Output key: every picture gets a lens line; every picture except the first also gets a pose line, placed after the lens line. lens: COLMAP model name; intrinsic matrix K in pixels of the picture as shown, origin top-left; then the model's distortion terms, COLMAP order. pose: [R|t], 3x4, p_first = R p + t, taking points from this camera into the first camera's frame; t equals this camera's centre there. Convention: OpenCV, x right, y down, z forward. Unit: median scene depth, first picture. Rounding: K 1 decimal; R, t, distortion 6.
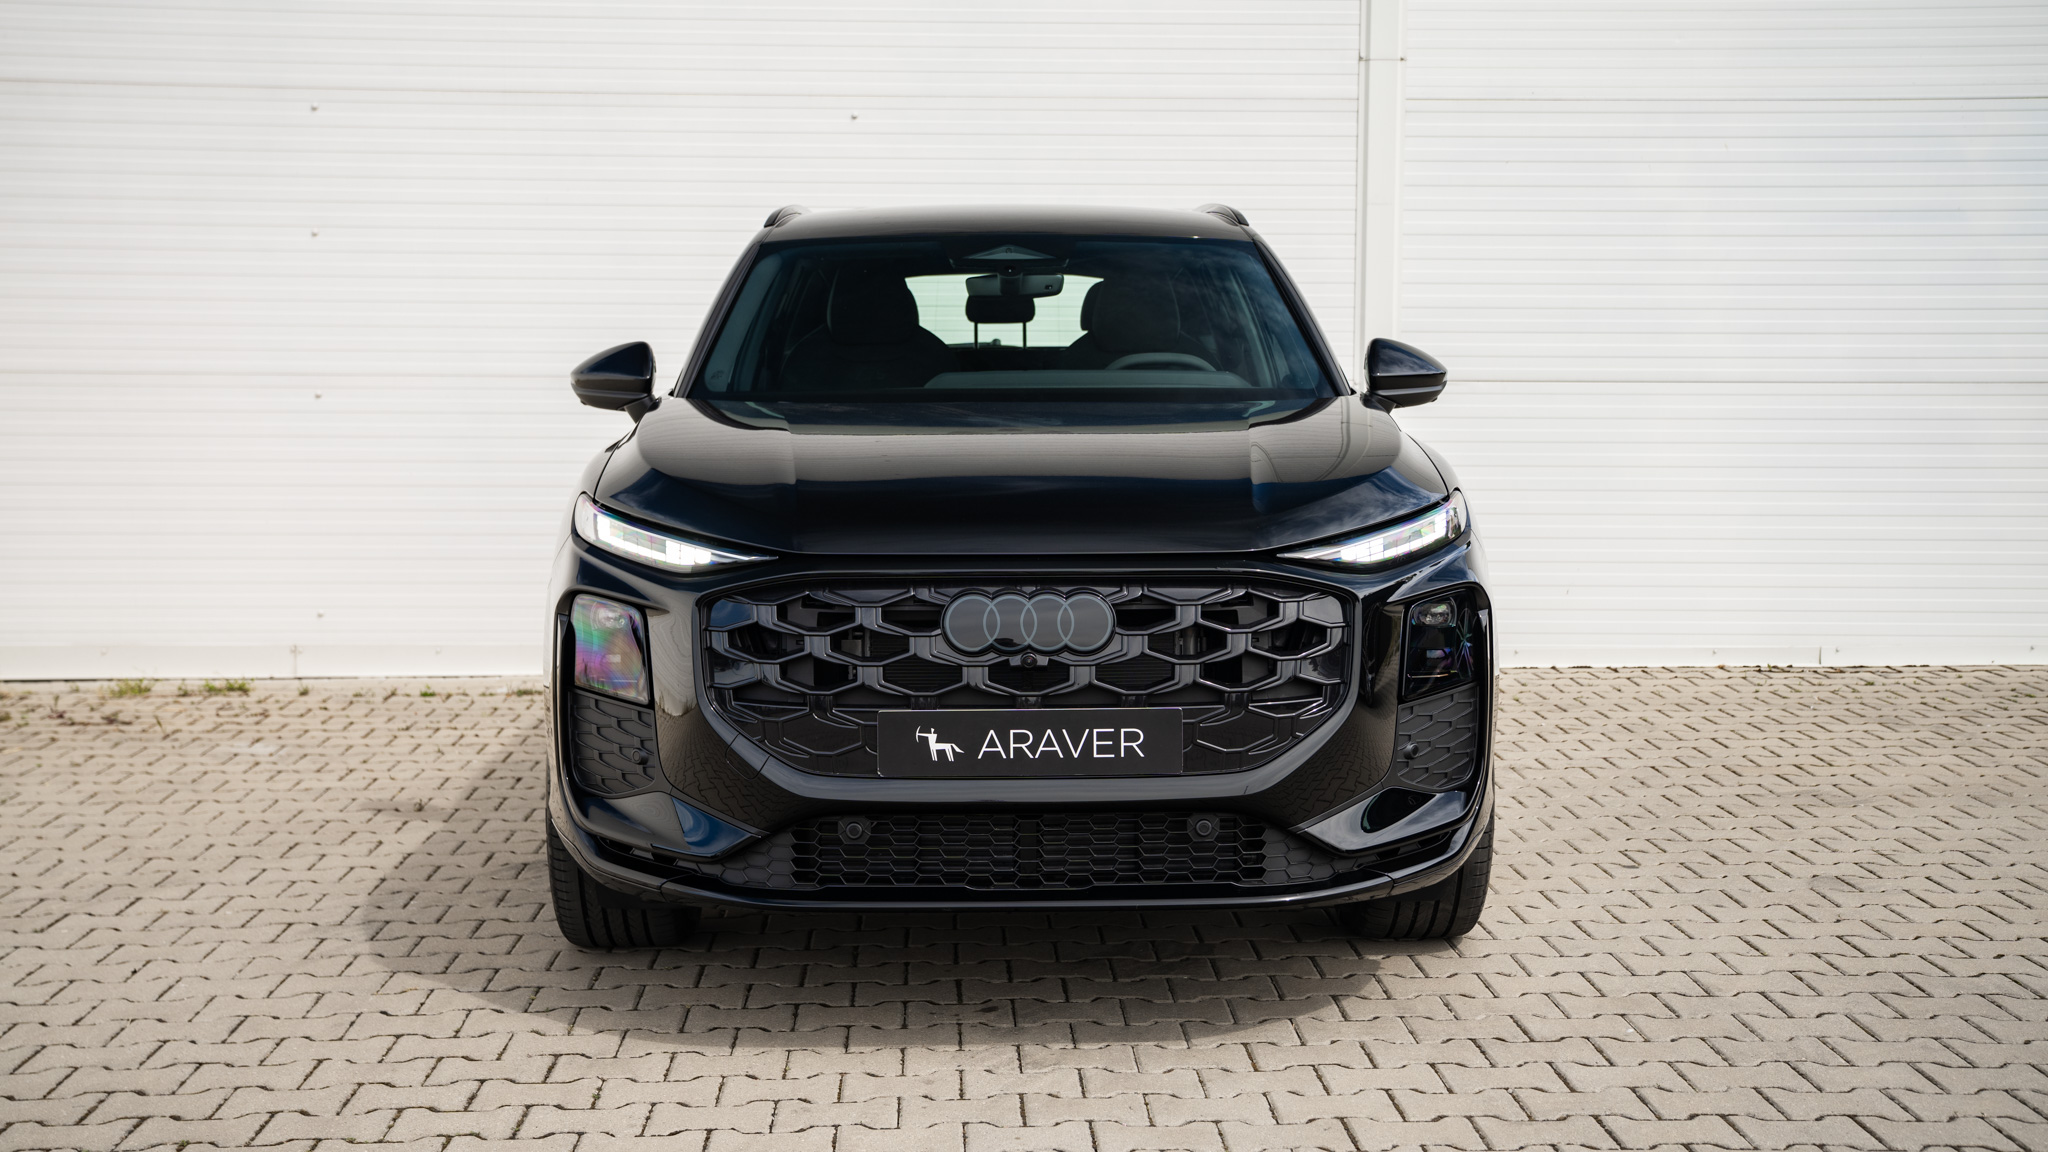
lens RADIAL K [[2677.4, 0, 1010.8], [0, 2677.4, 562.4], [0, 0, 1]] dist [0.156439, 0.000000]
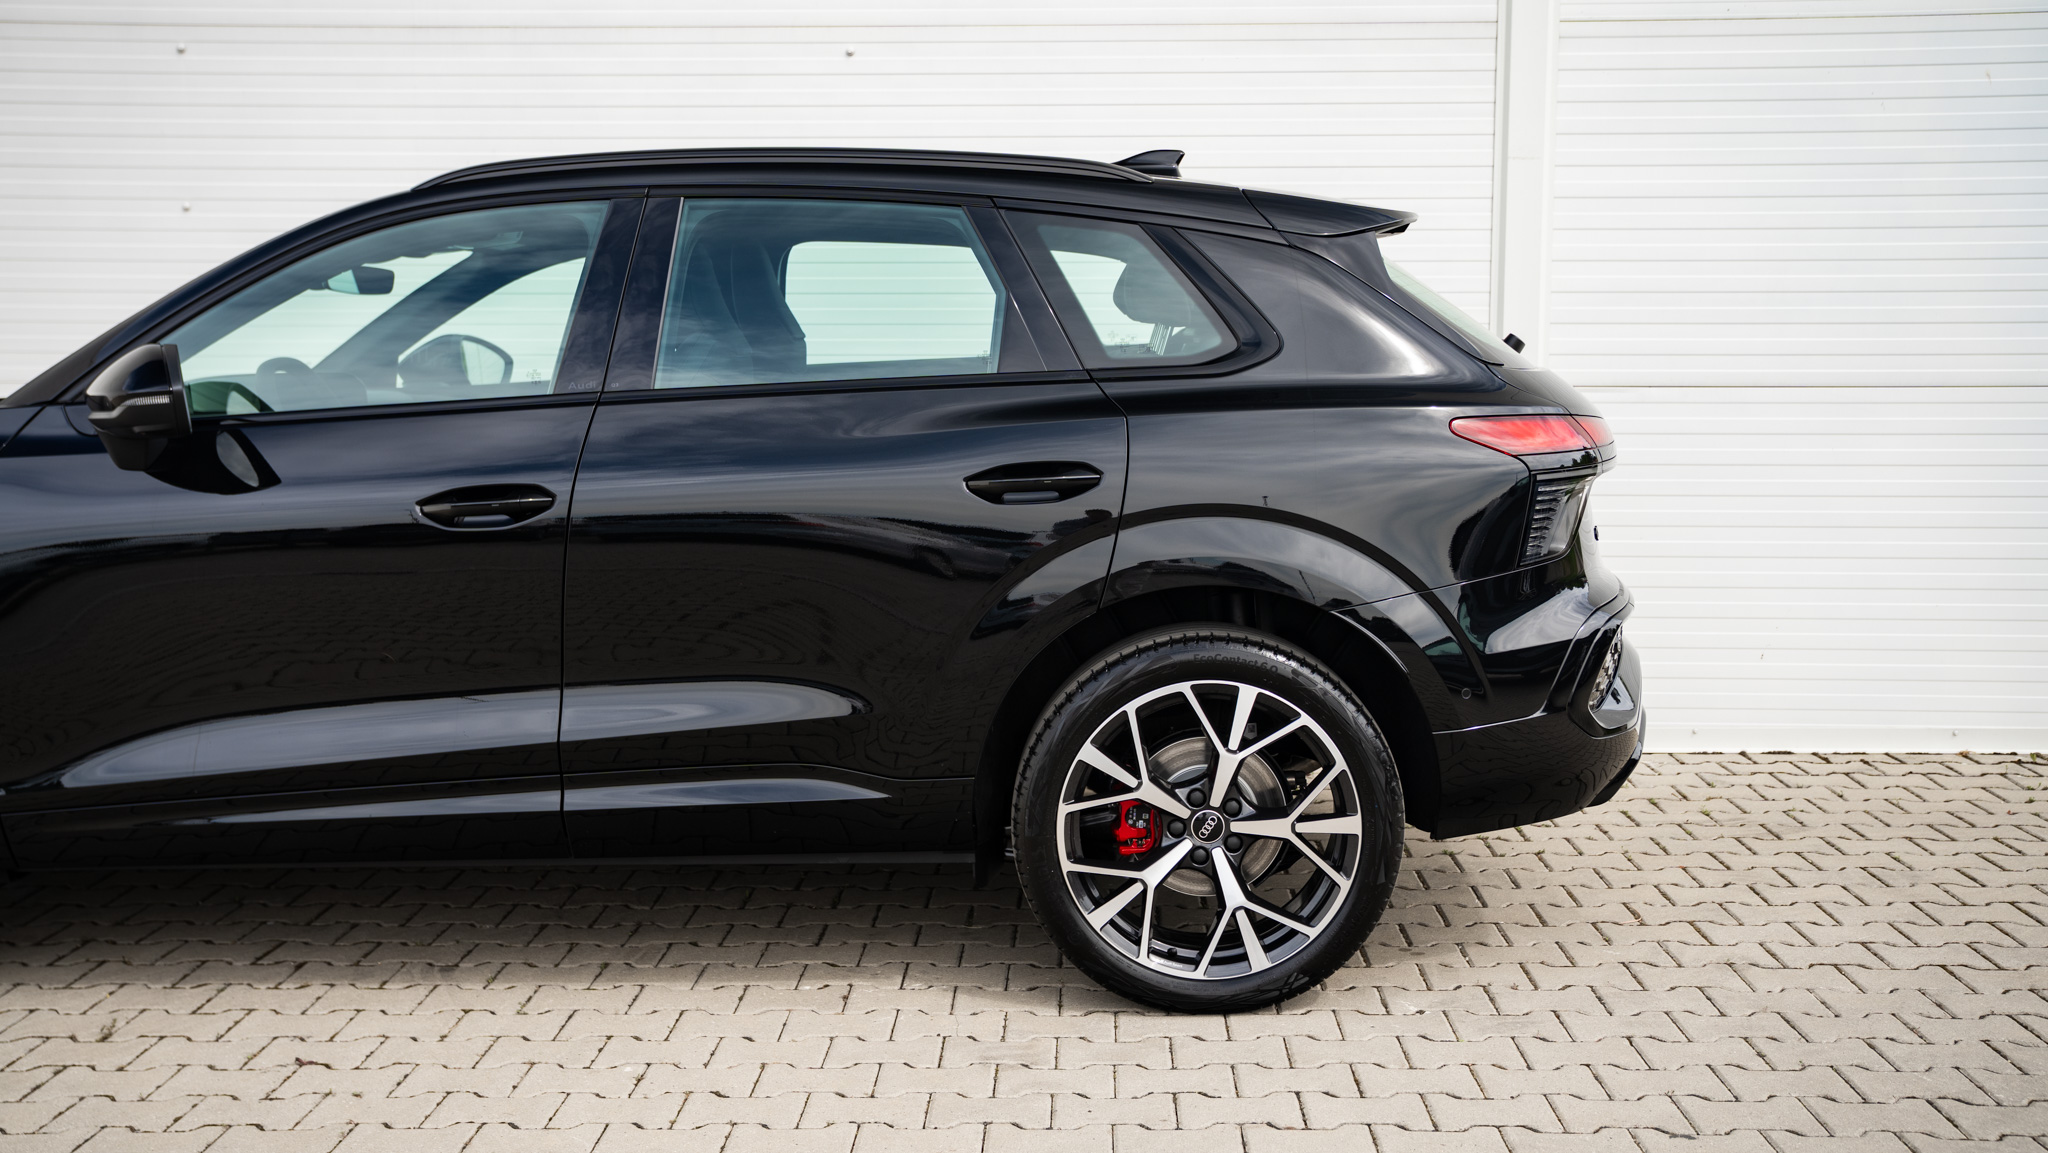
lens RADIAL K [[2290.4, 0, 993.0], [0, 2290.4, 588.8], [0, 0, 1]] dist [0.074789, 0.000000]
pose [[0.997563, 0.003677, -0.069668, 0.041547], [-0.000870, 0.999188, 0.040277, -0.047585], [0.069760, -0.040118, 0.996757, 0.429709]]
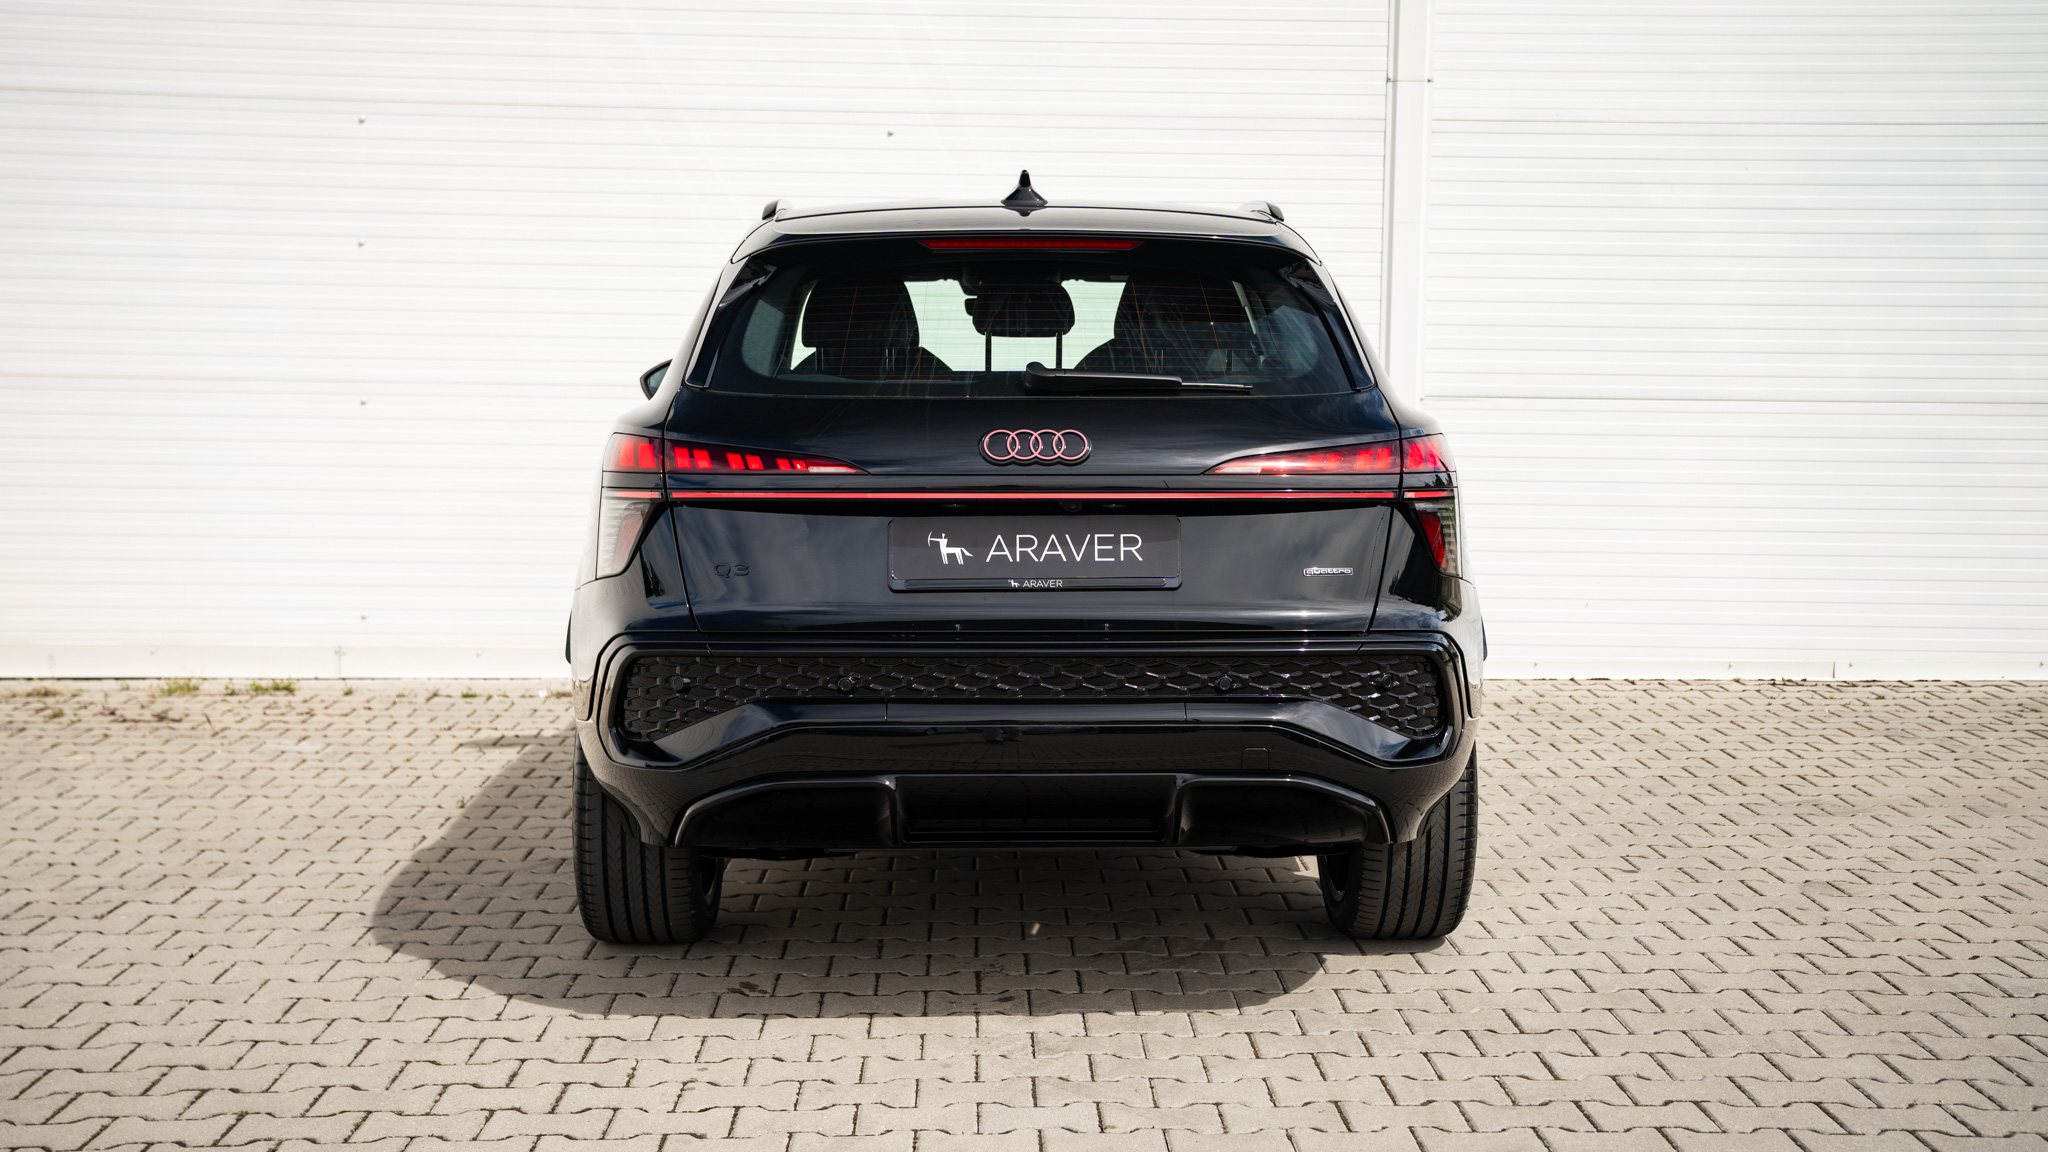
lens RADIAL K [[2677.4, 0, 1036.4], [0, 2677.4, 591.0], [0, 0, 1]] dist [0.156439, 0.000000]
pose [[0.999951, 0.008758, -0.004544, 0.004172], [-0.008723, 0.999933, 0.007621, -0.000542], [0.004610, -0.007581, 0.999961, -0.026992]]
